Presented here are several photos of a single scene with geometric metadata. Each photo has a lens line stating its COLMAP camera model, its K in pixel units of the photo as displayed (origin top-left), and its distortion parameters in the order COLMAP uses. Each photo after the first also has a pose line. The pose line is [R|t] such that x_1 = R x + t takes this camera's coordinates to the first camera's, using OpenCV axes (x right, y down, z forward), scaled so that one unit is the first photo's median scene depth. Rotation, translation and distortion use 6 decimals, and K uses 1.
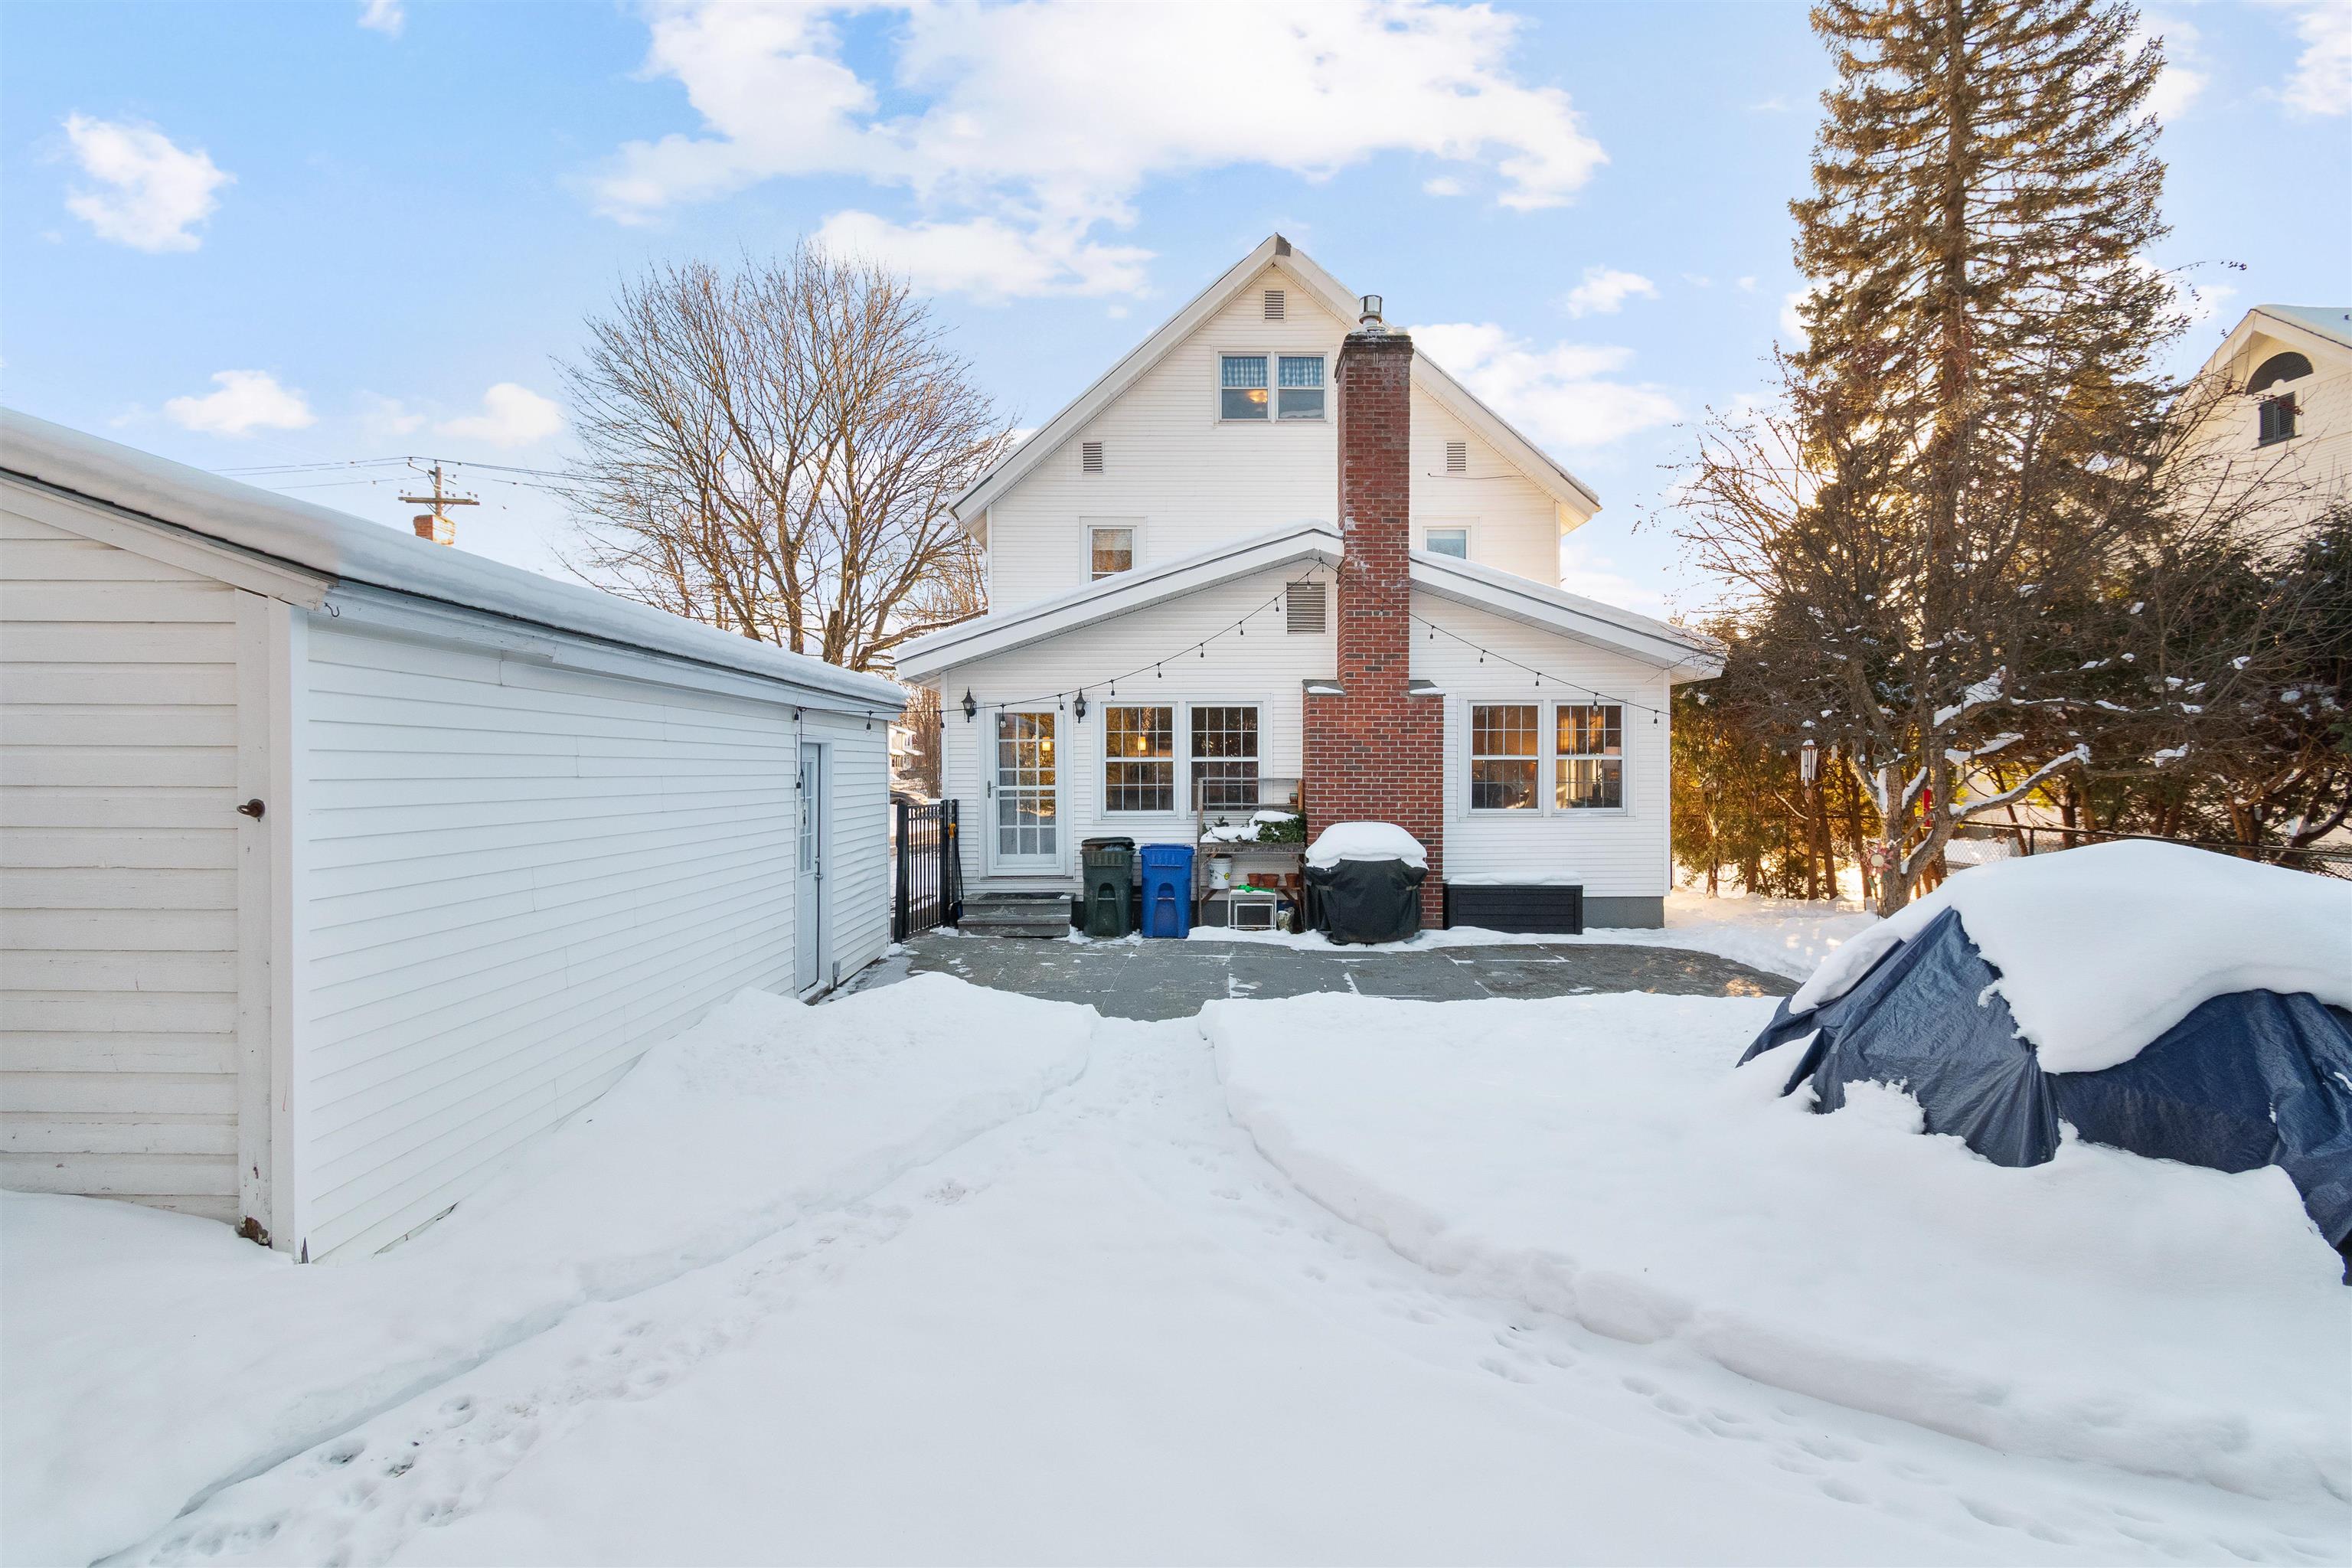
lens RADIAL K [[1074.3, 0, 1181.3], [0, 1074.3, 776.1], [0, 0, 1]] dist [-0.000435, -0.000800]
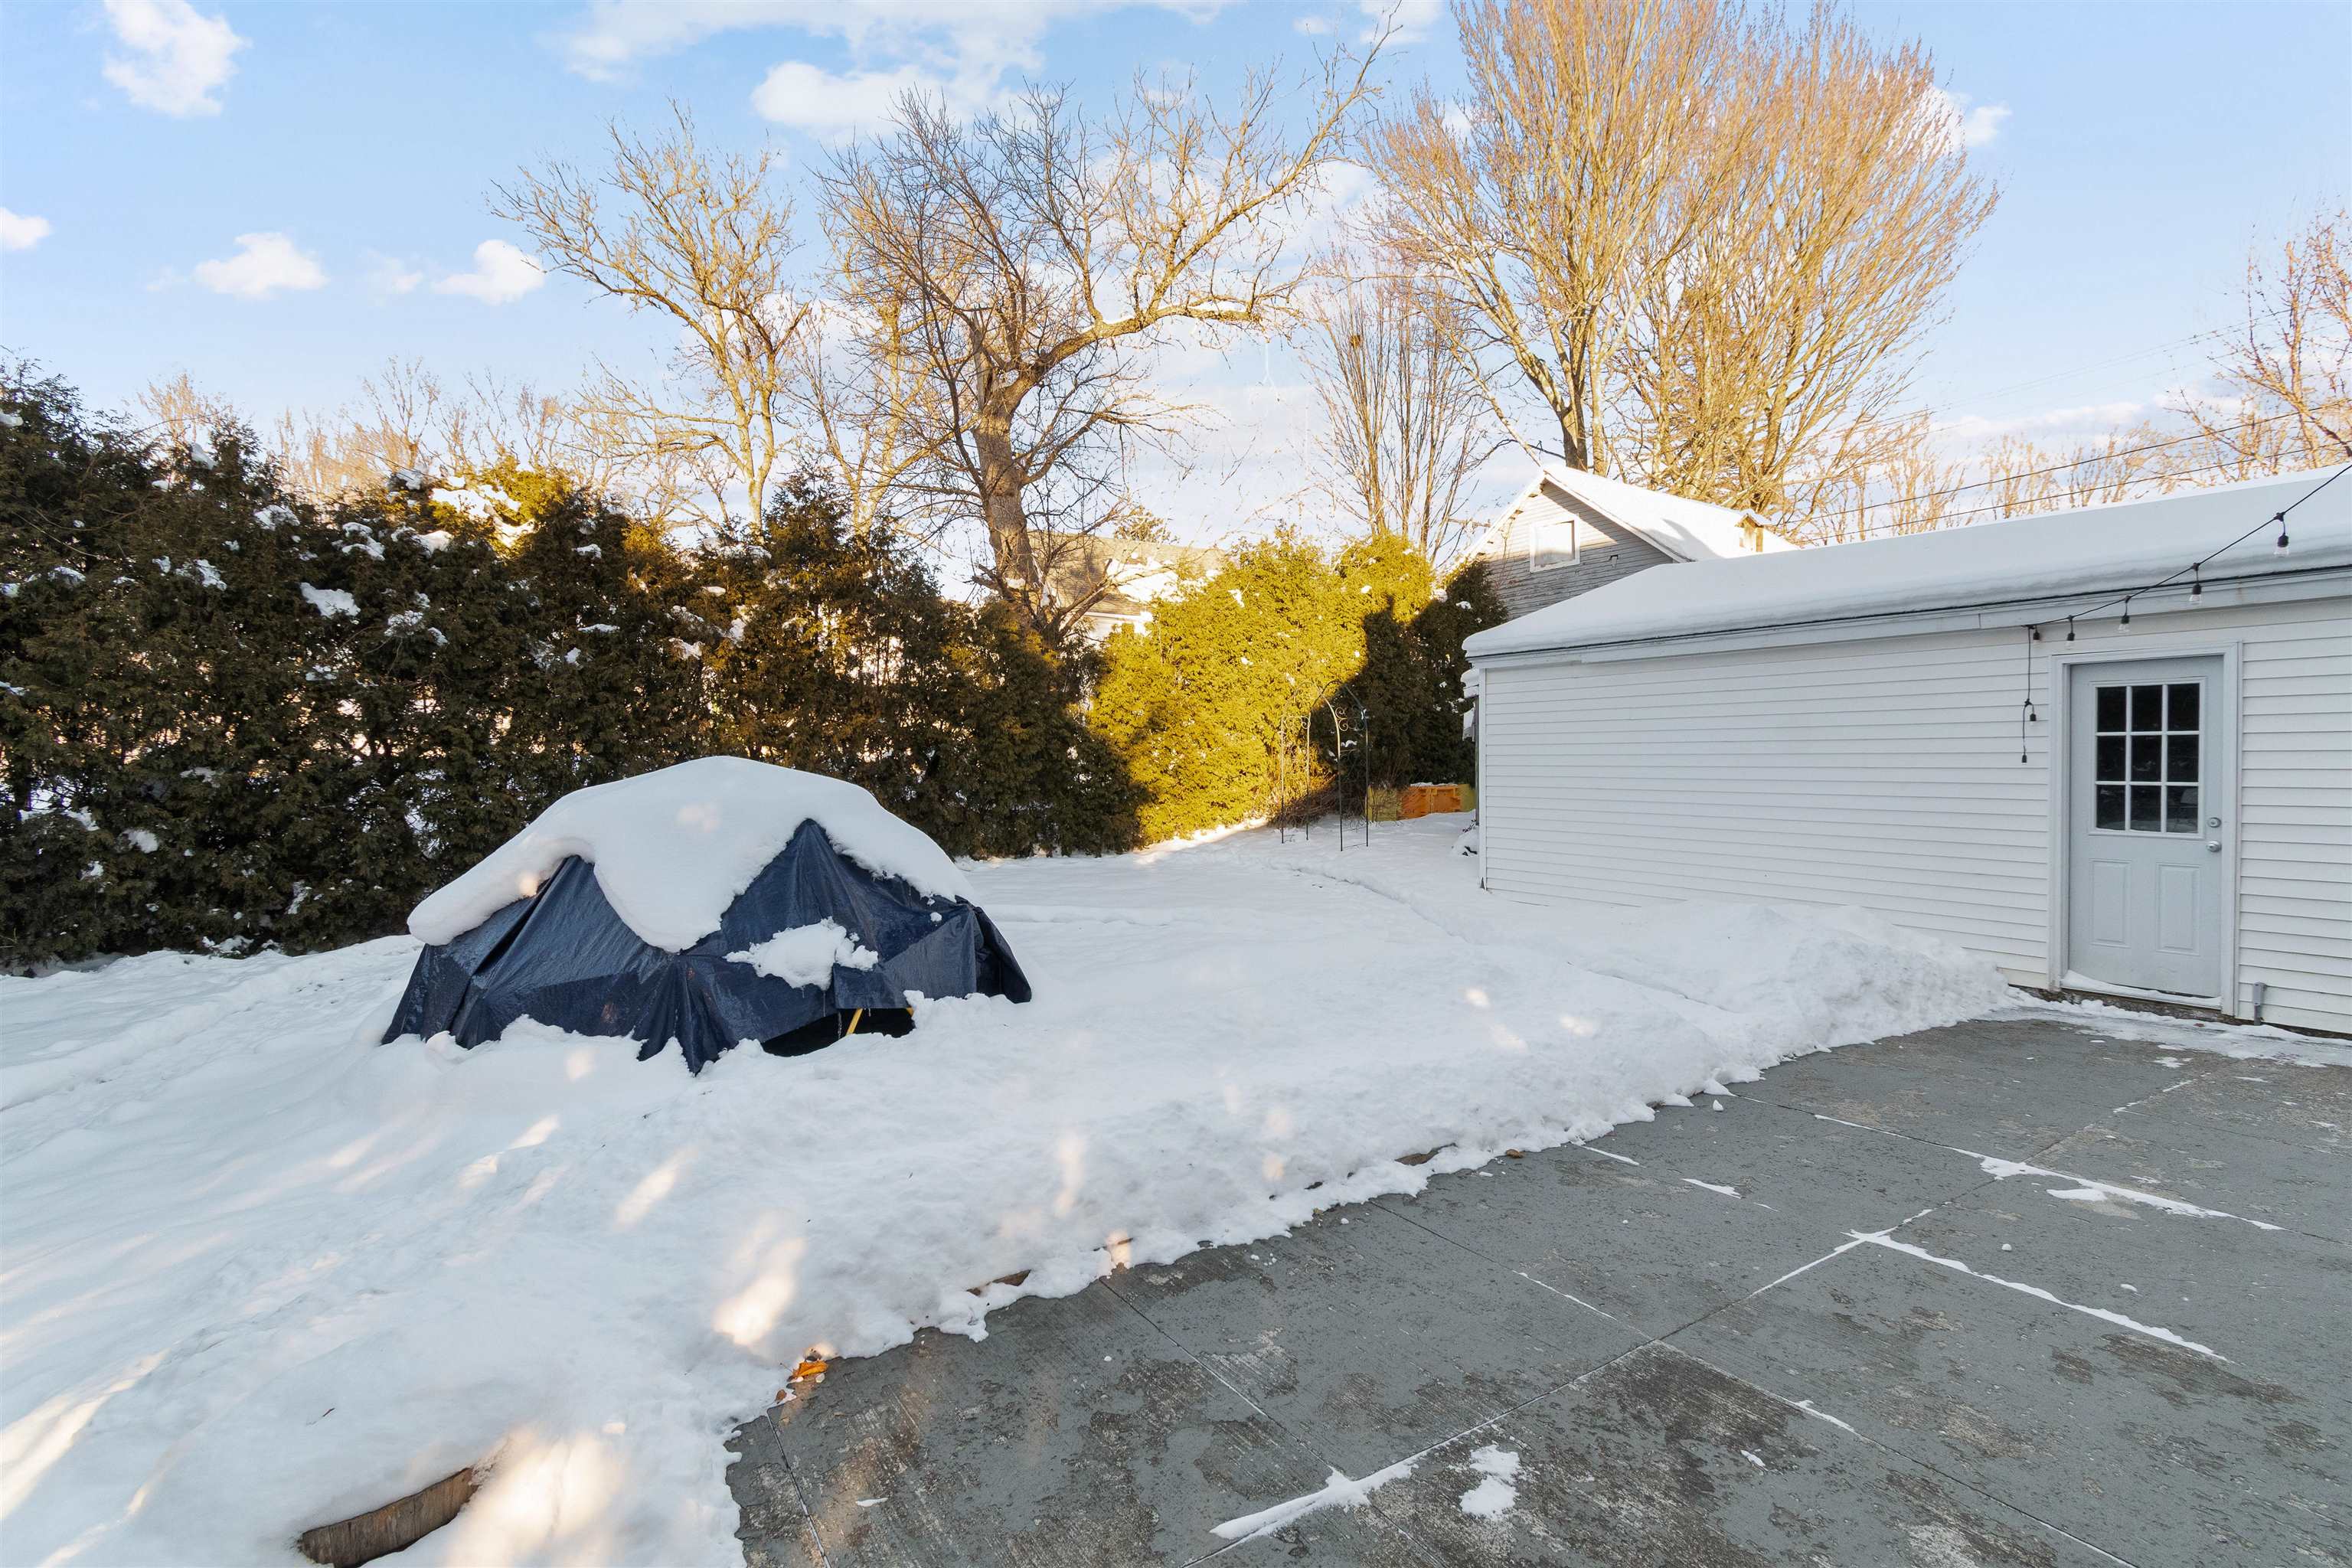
lens RADIAL K [[1074.3, 0, 1181.3], [0, 1074.3, 776.1], [0, 0, 1]] dist [-0.000435, -0.000800]
pose [[-0.850185, 0.015093, -0.526268, 0.388491], [0.002923, 0.999709, 0.023948, 0.019268], [0.526476, 0.018821, -0.849982, 0.805327]]
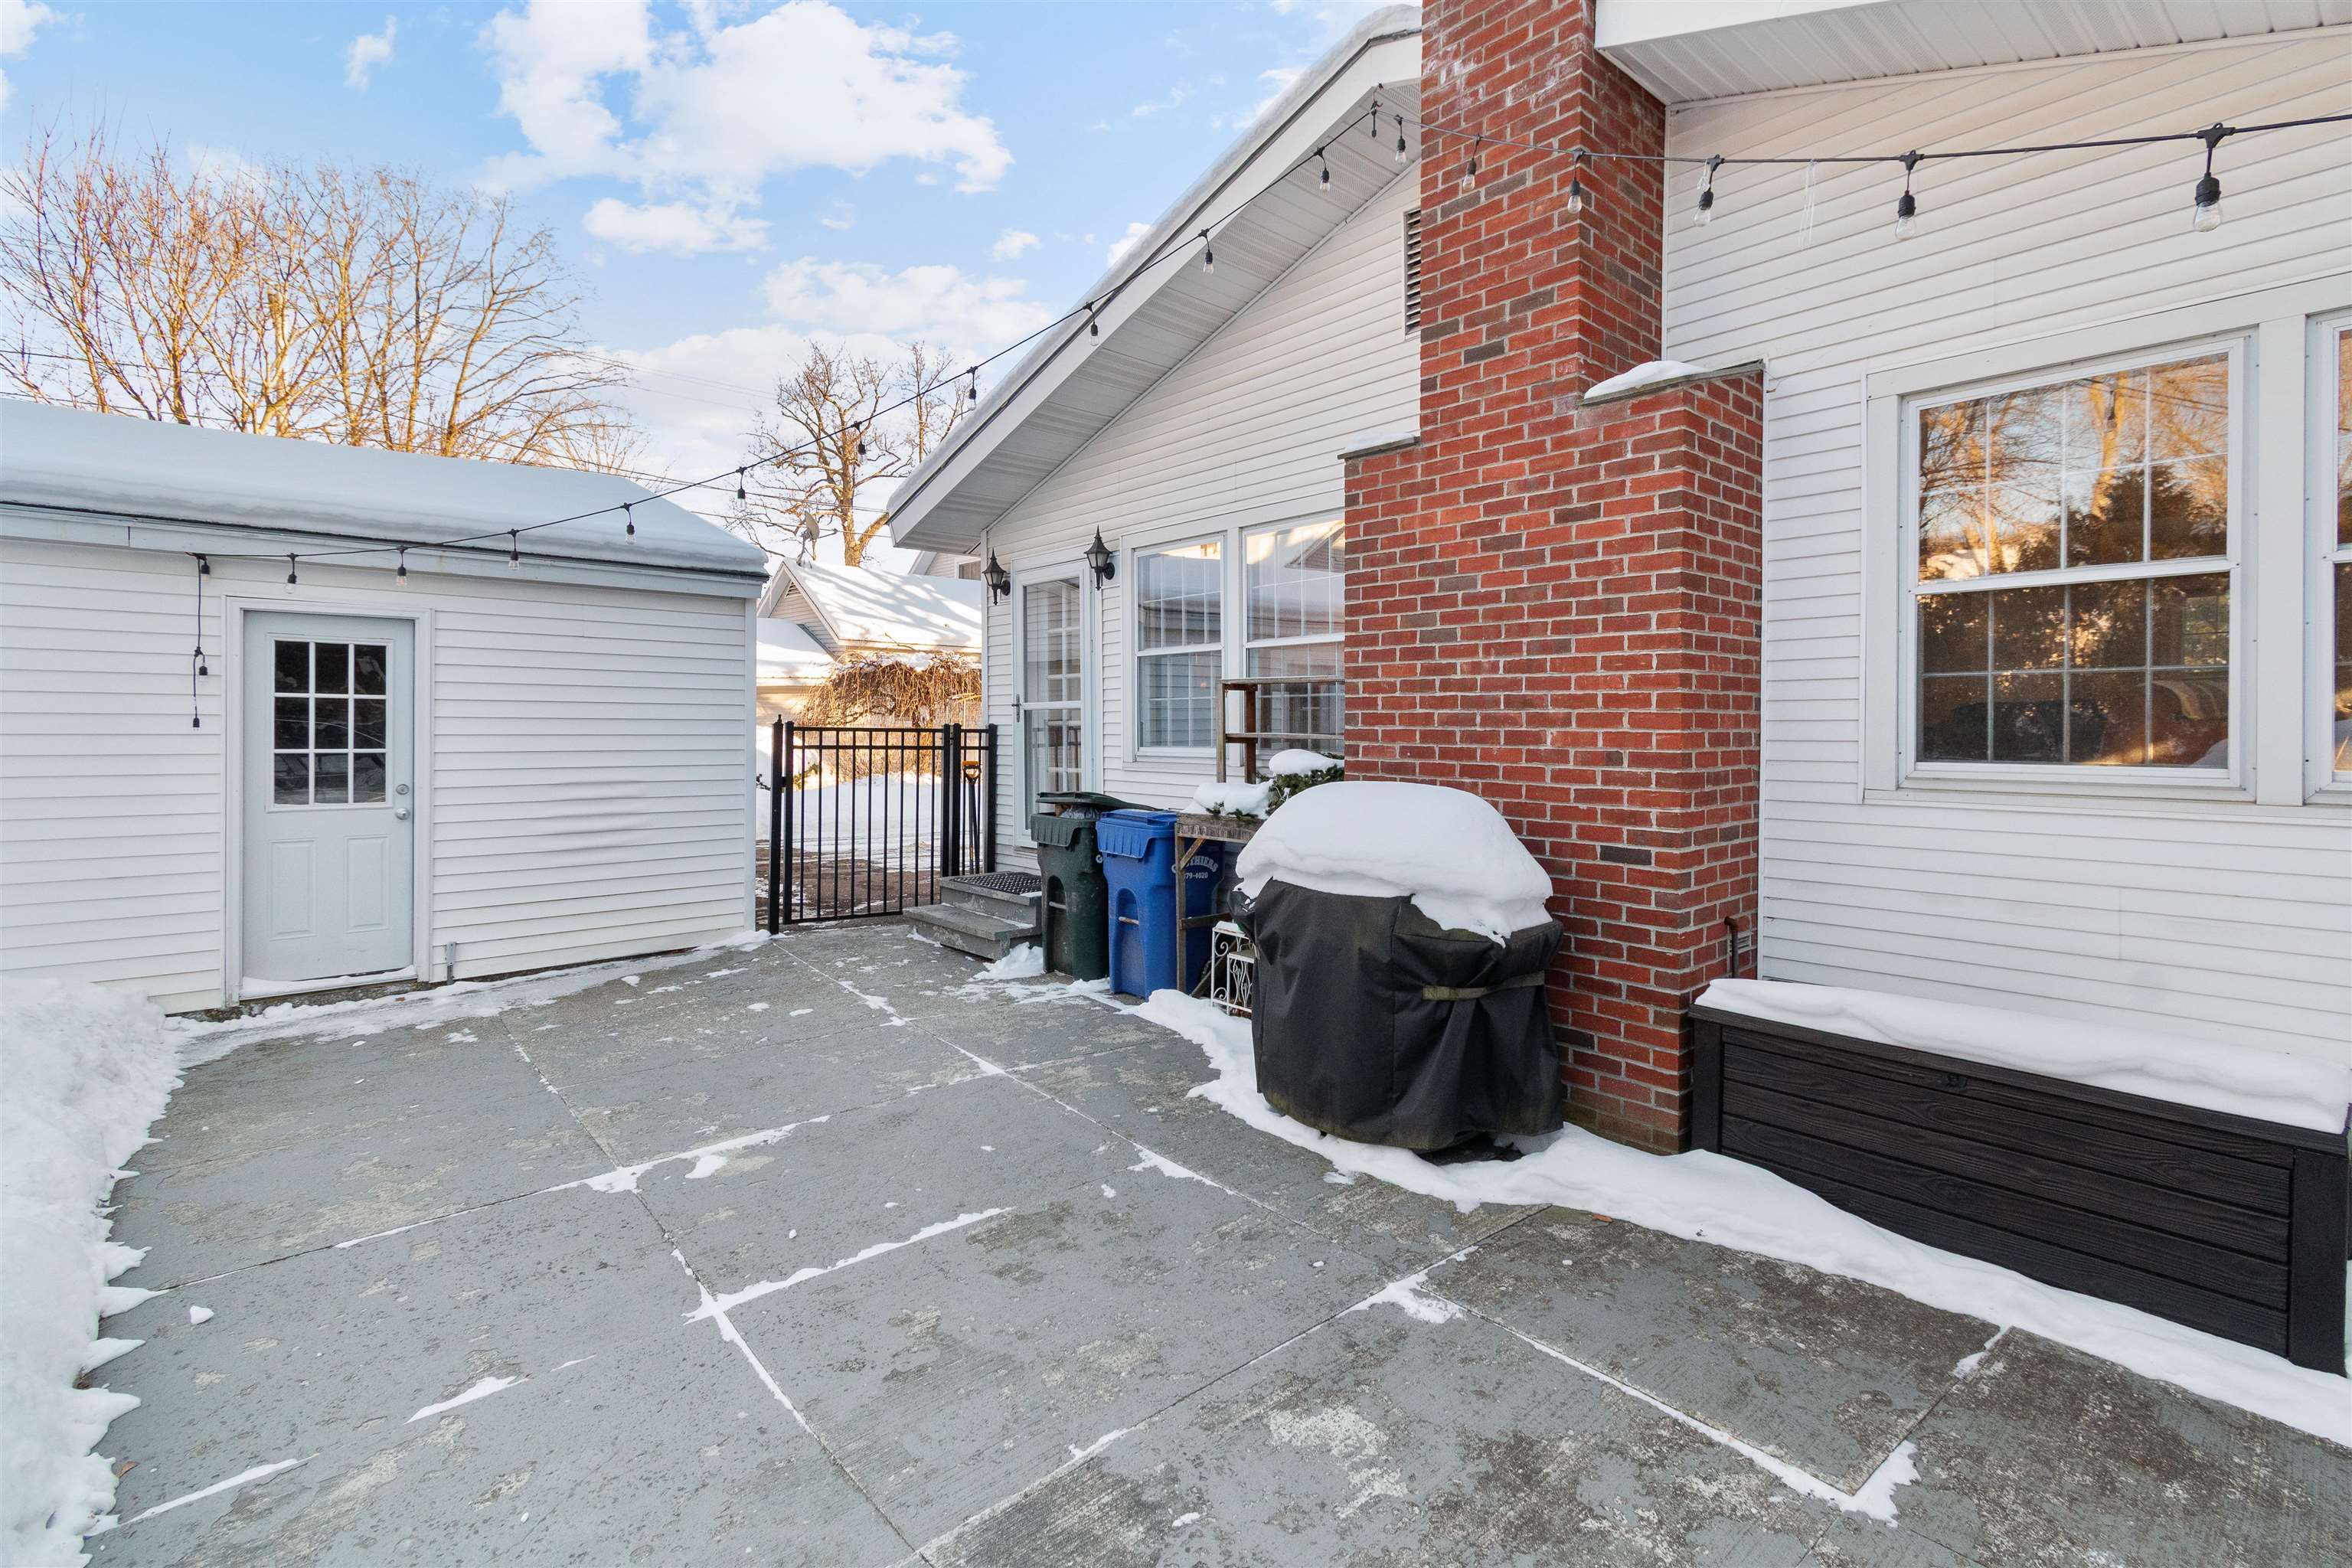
lens RADIAL K [[1087.0, 0, 1190.6], [0, 1087.0, 731.6], [0, 0, 1]] dist [0.002730, -0.000938]
pose [[0.658903, 0.008070, -0.752184, 0.333419], [-0.013767, 0.999904, -0.001332, 0.023113], [0.752101, 0.011233, 0.658952, 0.599448]]
